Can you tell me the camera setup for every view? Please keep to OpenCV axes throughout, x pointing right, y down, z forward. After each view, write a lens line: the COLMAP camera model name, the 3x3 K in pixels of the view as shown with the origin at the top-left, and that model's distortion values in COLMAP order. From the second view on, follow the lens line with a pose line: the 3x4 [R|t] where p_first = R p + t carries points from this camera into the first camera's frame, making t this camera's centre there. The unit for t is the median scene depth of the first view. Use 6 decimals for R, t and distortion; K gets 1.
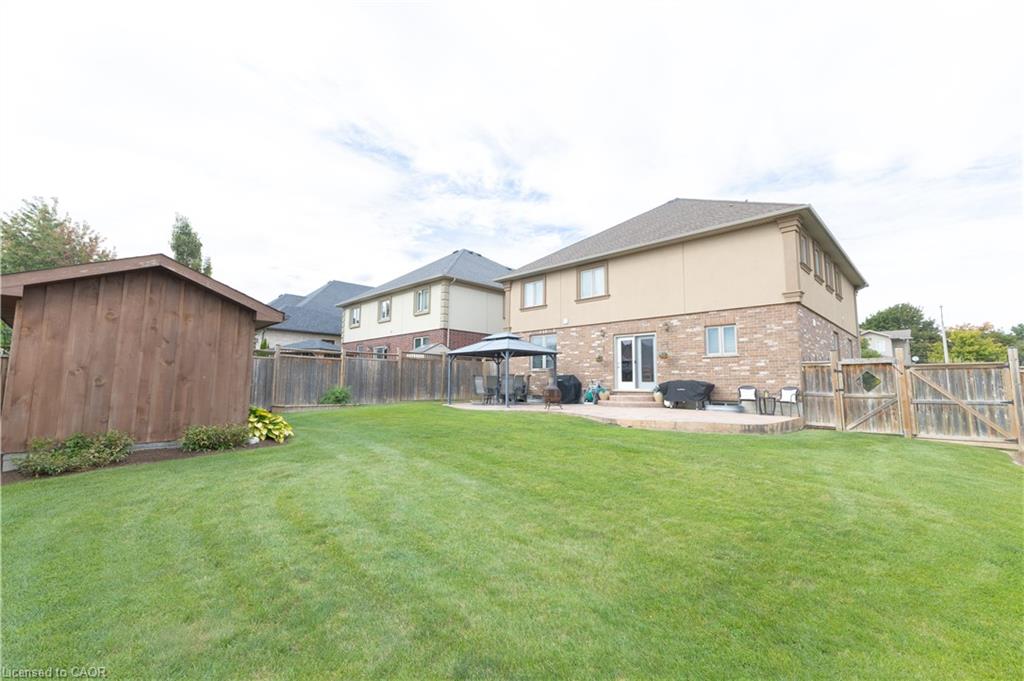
lens RADIAL K [[445.0, 0, 518.8], [0, 445.0, 336.3], [0, 0, 1]] dist [0.009575, -0.000108]
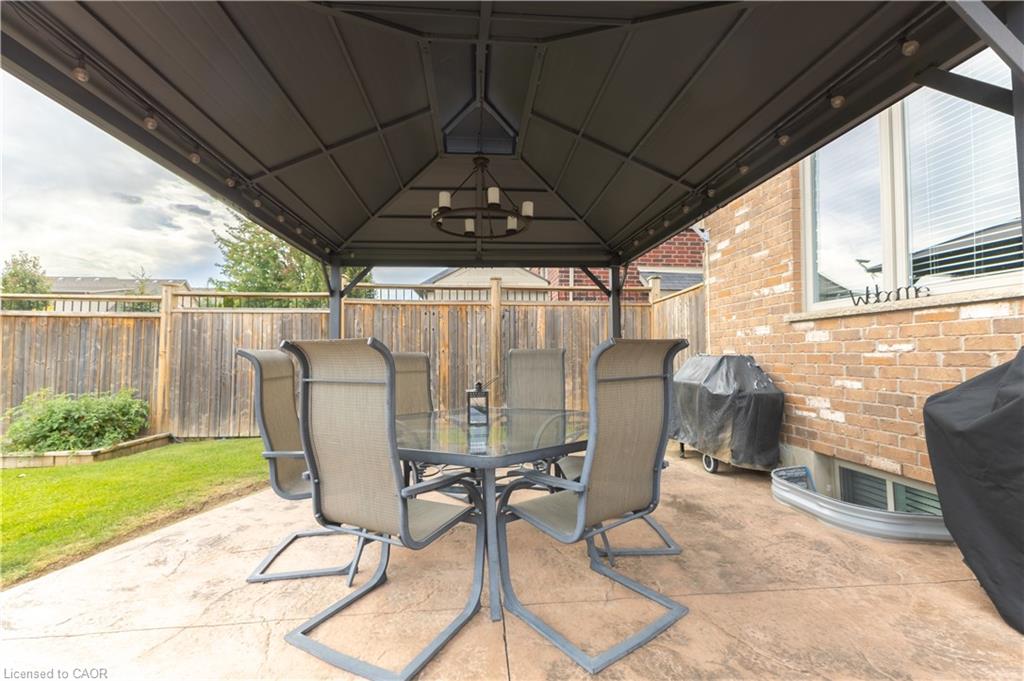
lens RADIAL K [[445.0, 0, 509.0], [0, 445.0, 339.3], [0, 0, 1]] dist [0.009575, -0.000108]
pose [[0.754149, -0.033409, -0.655853, 0.073856], [0.082910, 0.995558, 0.044622, 0.090110], [0.651449, -0.088028, 0.753569, 1.021020]]
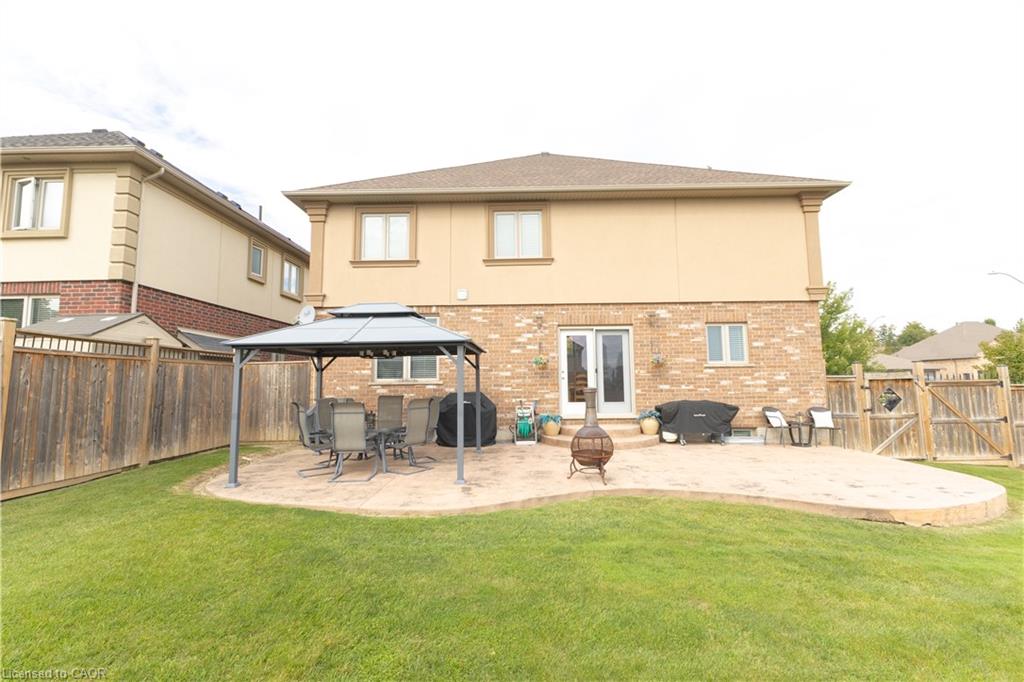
lens RADIAL K [[445.0, 0, 508.6], [0, 445.0, 337.4], [0, 0, 1]] dist [0.009575, -0.000108]
pose [[0.728744, 0.053654, 0.682682, -0.283693], [-0.060498, 0.998072, -0.013862, 0.029072], [-0.682109, -0.031199, 0.730585, 0.680493]]
